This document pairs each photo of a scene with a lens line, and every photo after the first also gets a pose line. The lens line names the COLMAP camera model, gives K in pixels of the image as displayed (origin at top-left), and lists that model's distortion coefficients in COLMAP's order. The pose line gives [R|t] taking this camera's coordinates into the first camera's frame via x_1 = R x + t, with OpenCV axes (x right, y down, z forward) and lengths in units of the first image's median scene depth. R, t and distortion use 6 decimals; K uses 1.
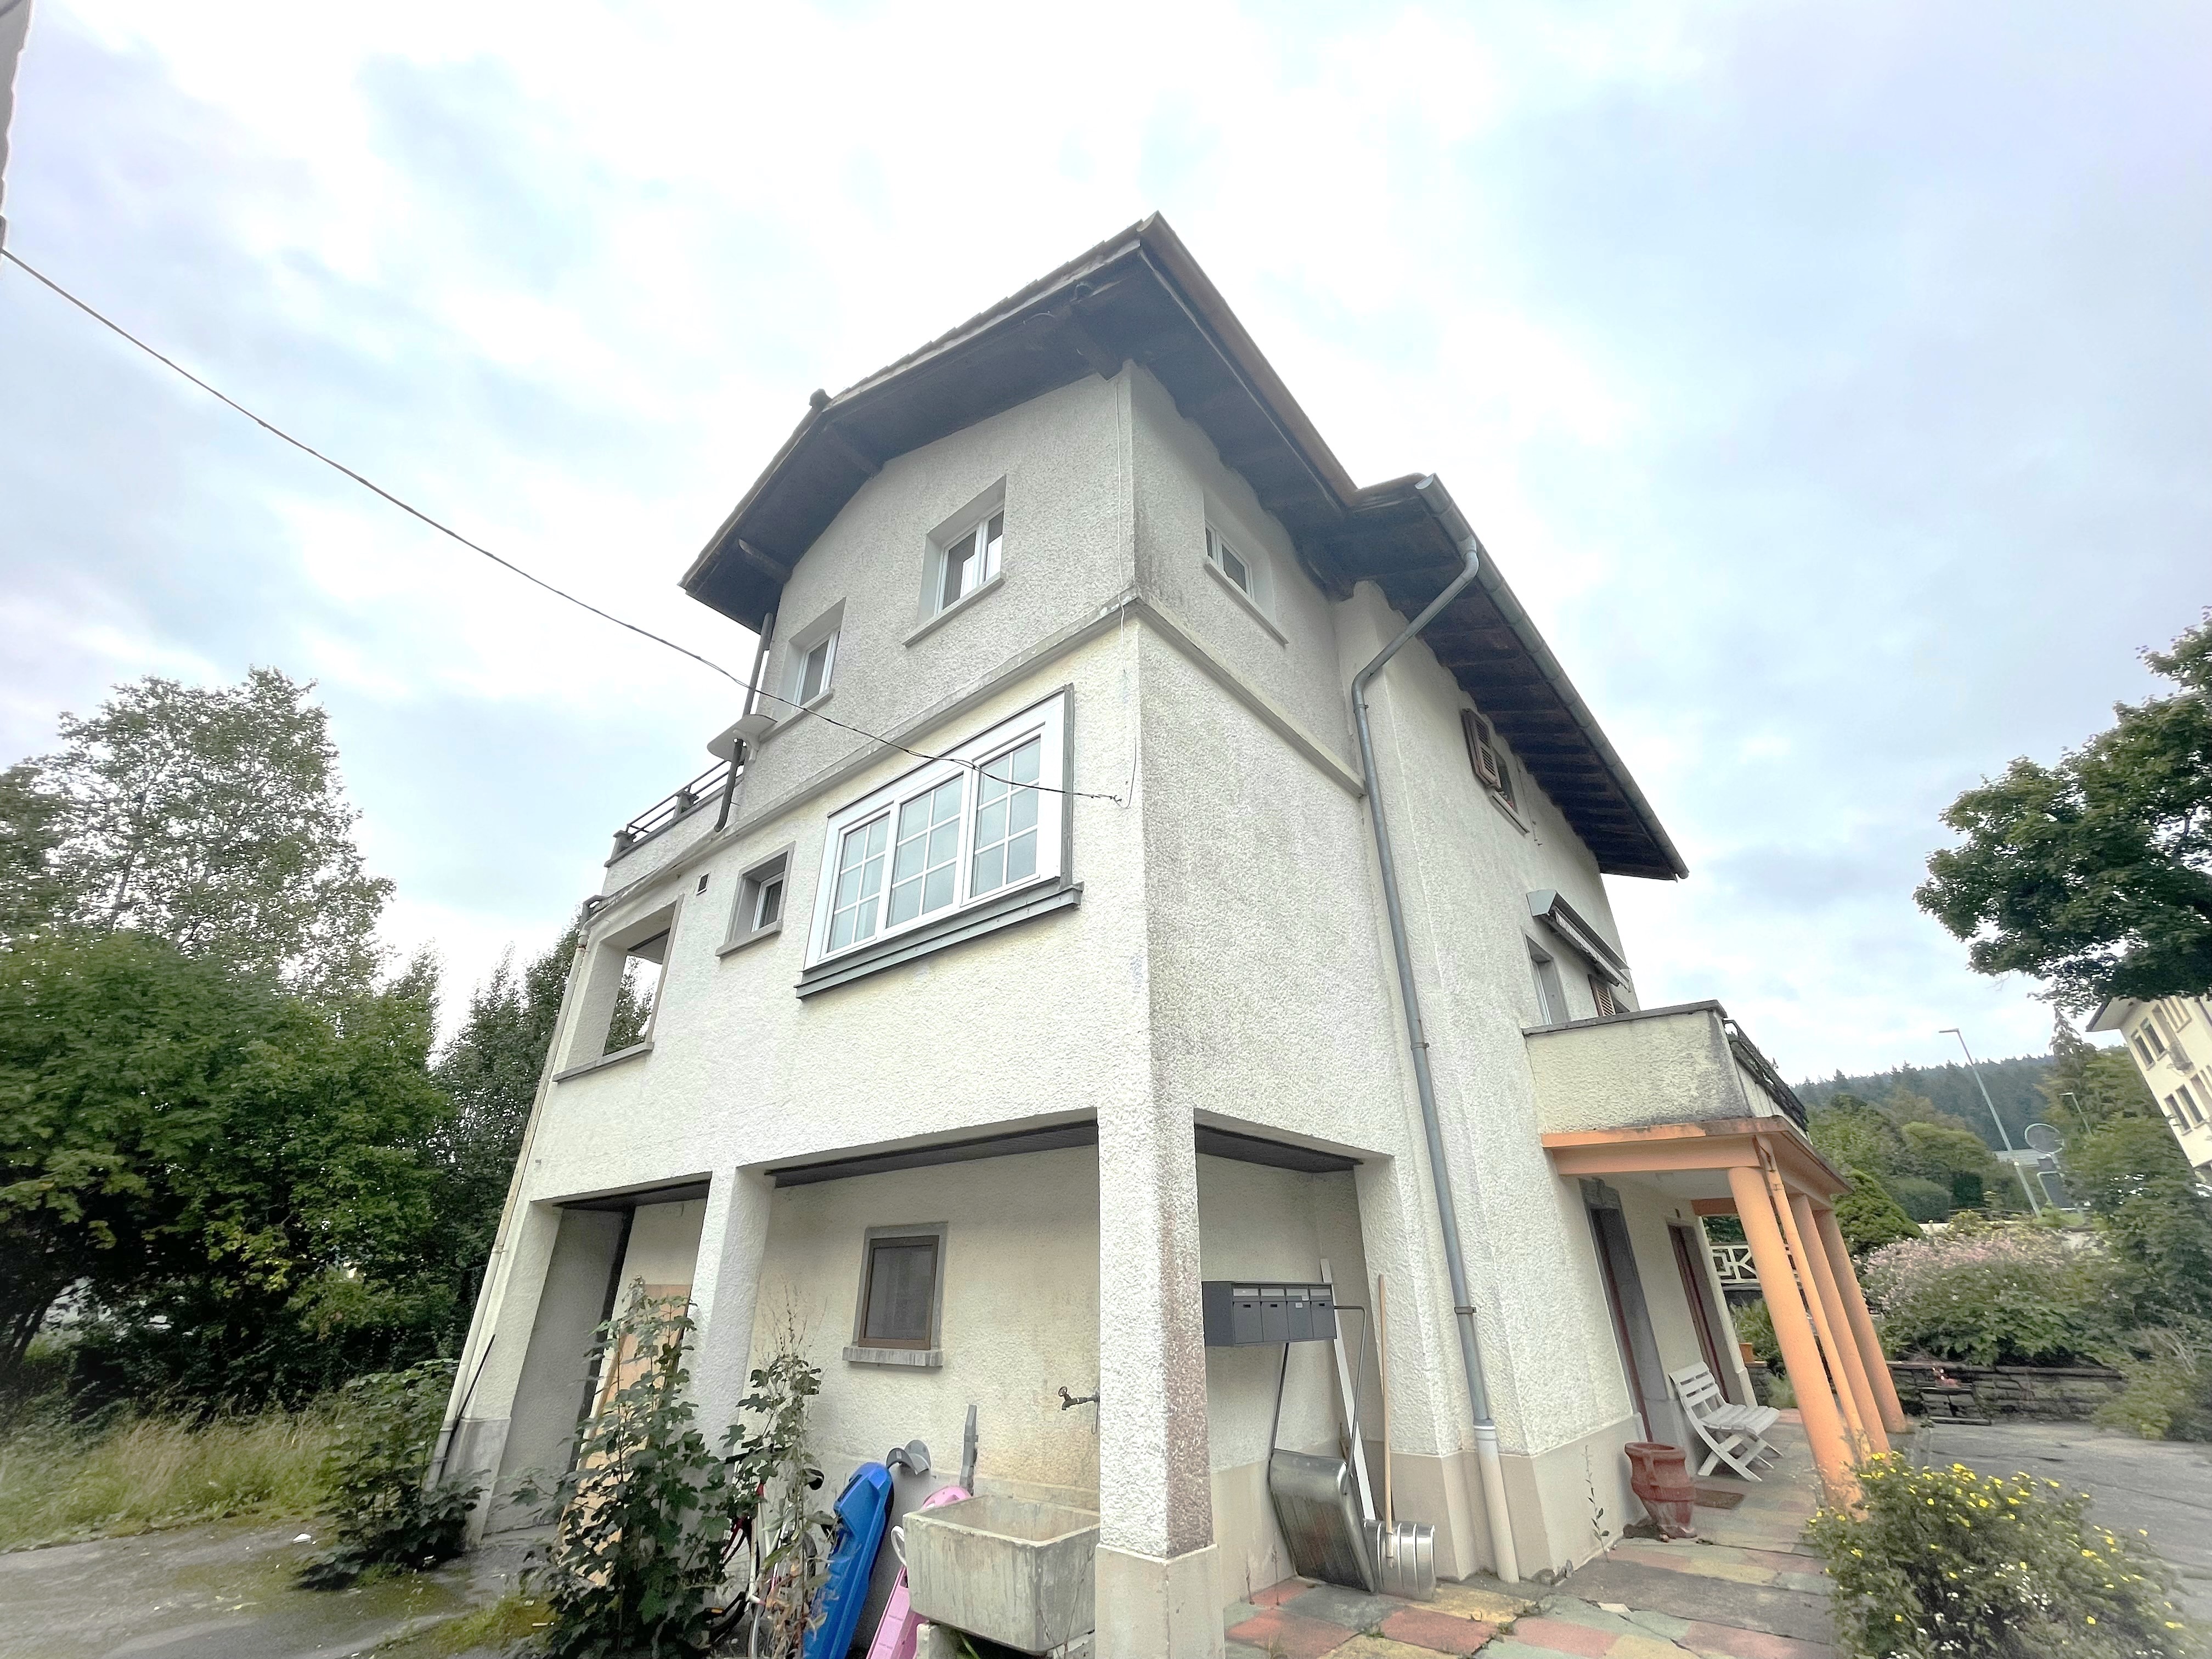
lens RADIAL K [[886.8, 0, 1105.7], [0, 886.8, 832.6], [0, 0, 1]] dist [-0.006704, 0.000108]
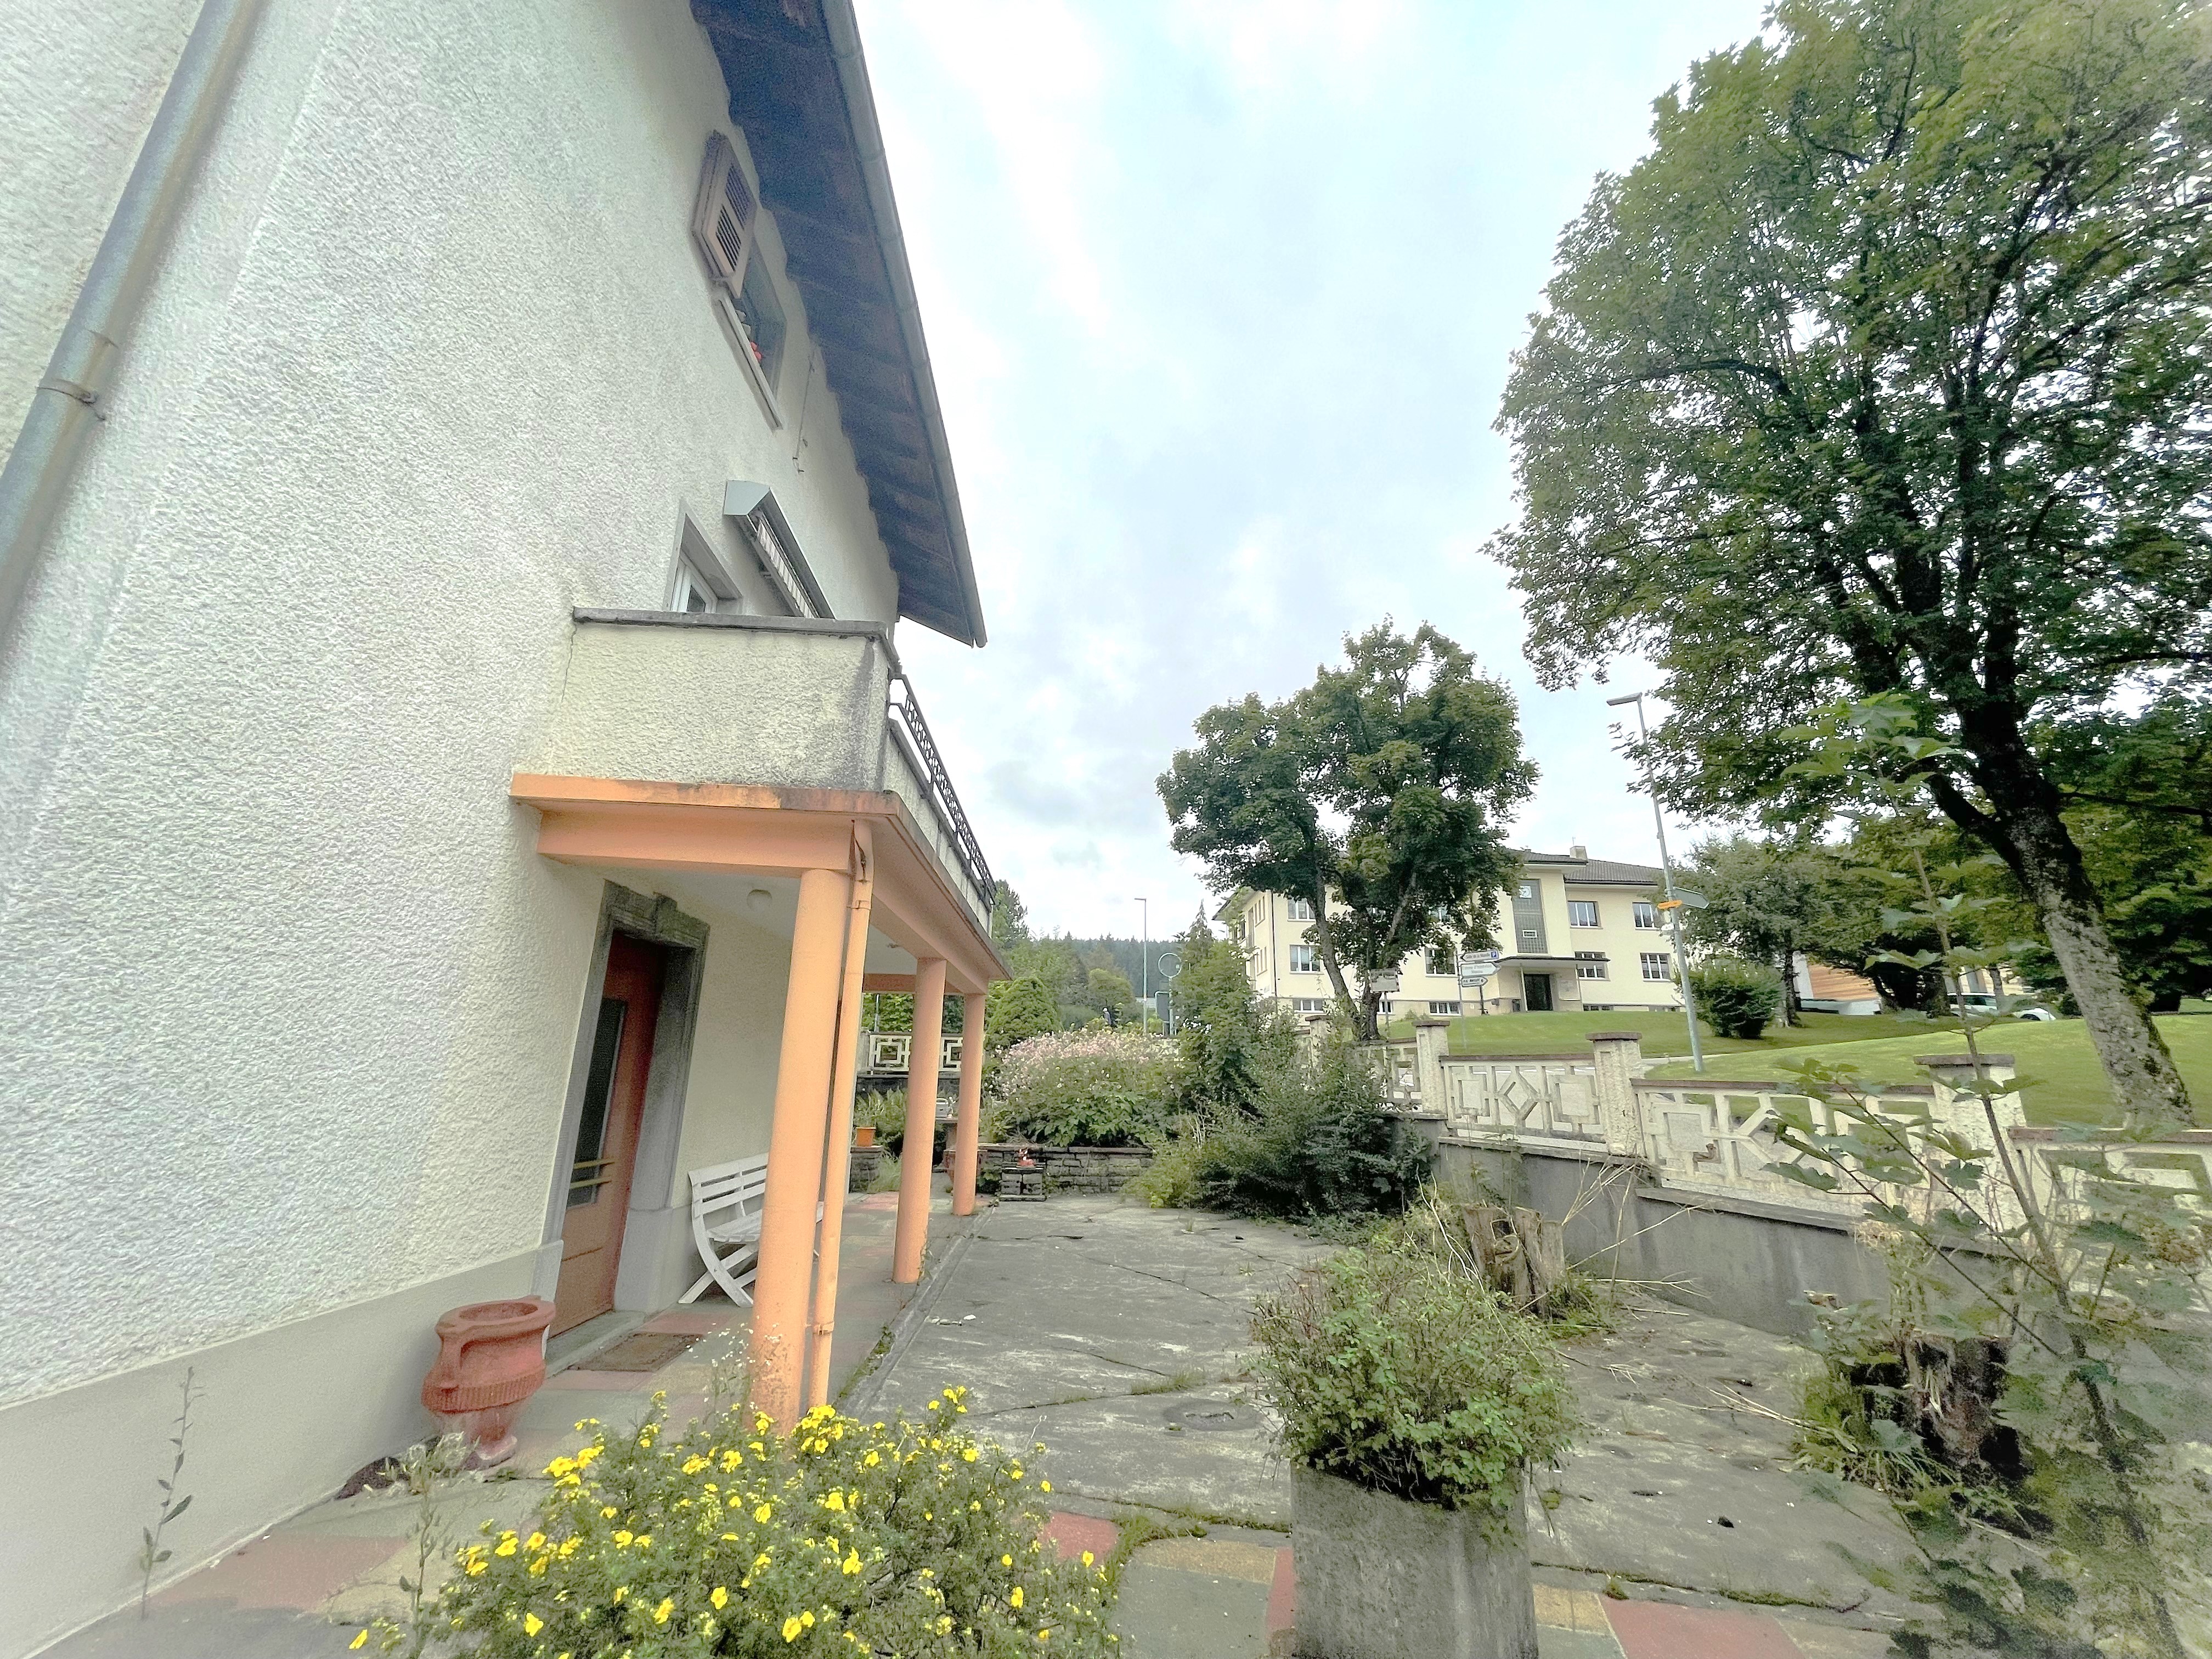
lens RADIAL K [[886.8, 0, 1105.6], [0, 886.8, 829.9], [0, 0, 1]] dist [-0.006704, 0.000108]
pose [[0.743717, 0.201101, 0.637529, 0.287976], [-0.325092, 0.942115, 0.082060, 0.146485], [-0.584124, -0.268285, 0.766043, 0.259648]]
